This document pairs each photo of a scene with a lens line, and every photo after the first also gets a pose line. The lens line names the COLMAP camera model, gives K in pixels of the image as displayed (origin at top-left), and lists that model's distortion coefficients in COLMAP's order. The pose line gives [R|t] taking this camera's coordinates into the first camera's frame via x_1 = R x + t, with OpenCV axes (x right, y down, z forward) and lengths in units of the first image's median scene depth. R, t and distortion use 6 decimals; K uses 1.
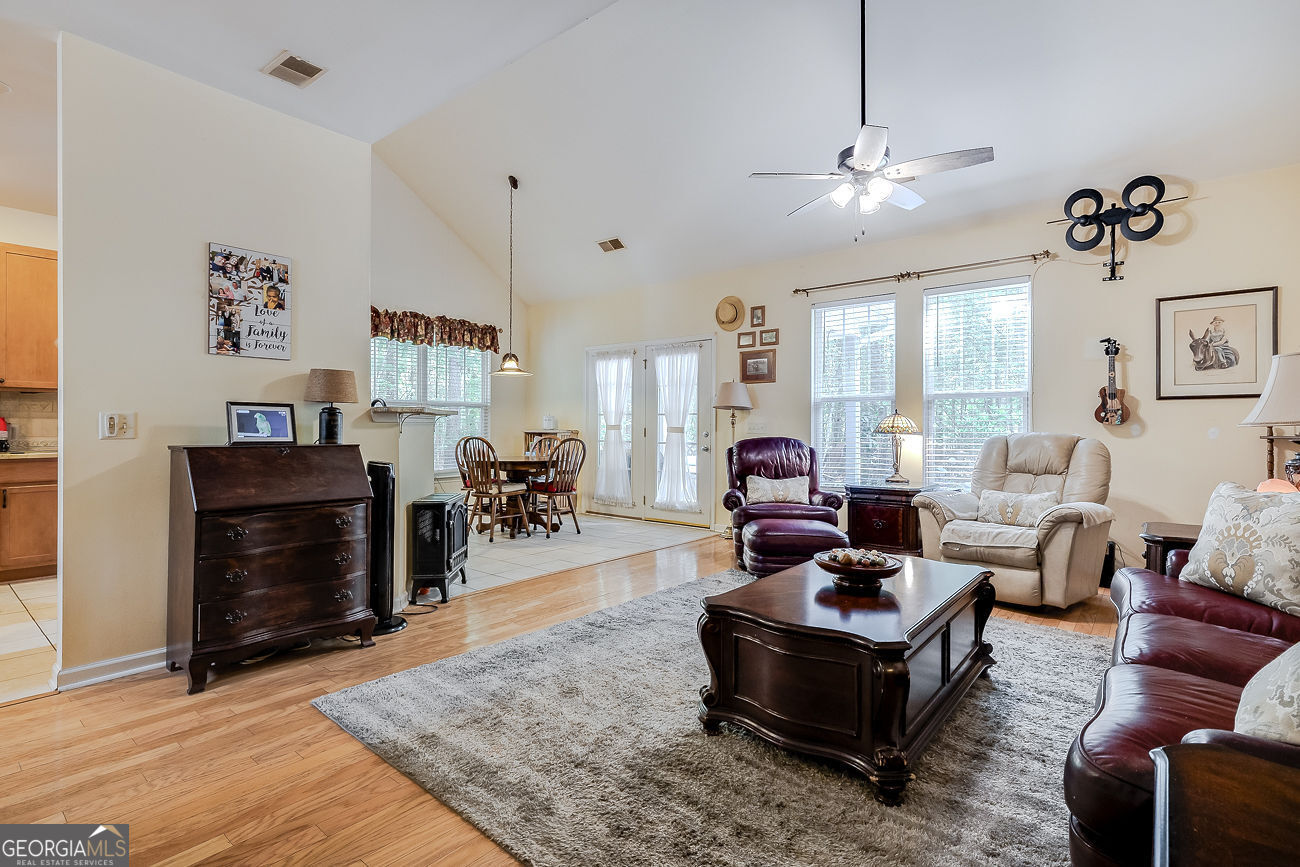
lens RADIAL K [[614.1, 0, 650.0], [0, 614.1, 433.5], [0, 0, 1]] dist [0.000488, 0.000003]
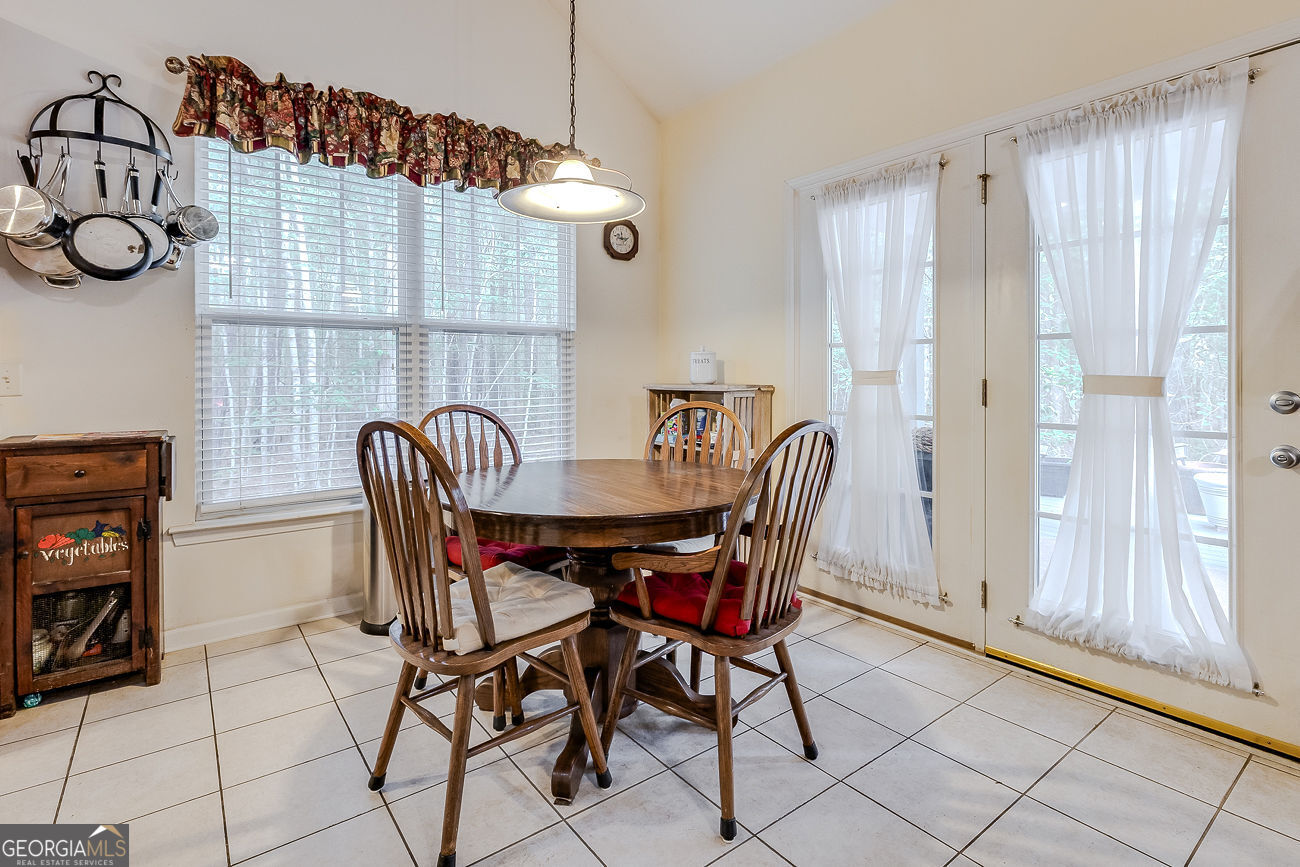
lens RADIAL K [[628.3, 0, 653.9], [0, 628.3, 385.7], [0, 0, 1]] dist [-0.052909, -0.000032]
pose [[0.971774, -0.004110, -0.235880, -0.109439], [0.004930, 0.999984, 0.002886, -0.007569], [0.235864, -0.003967, 0.971778, 0.653910]]
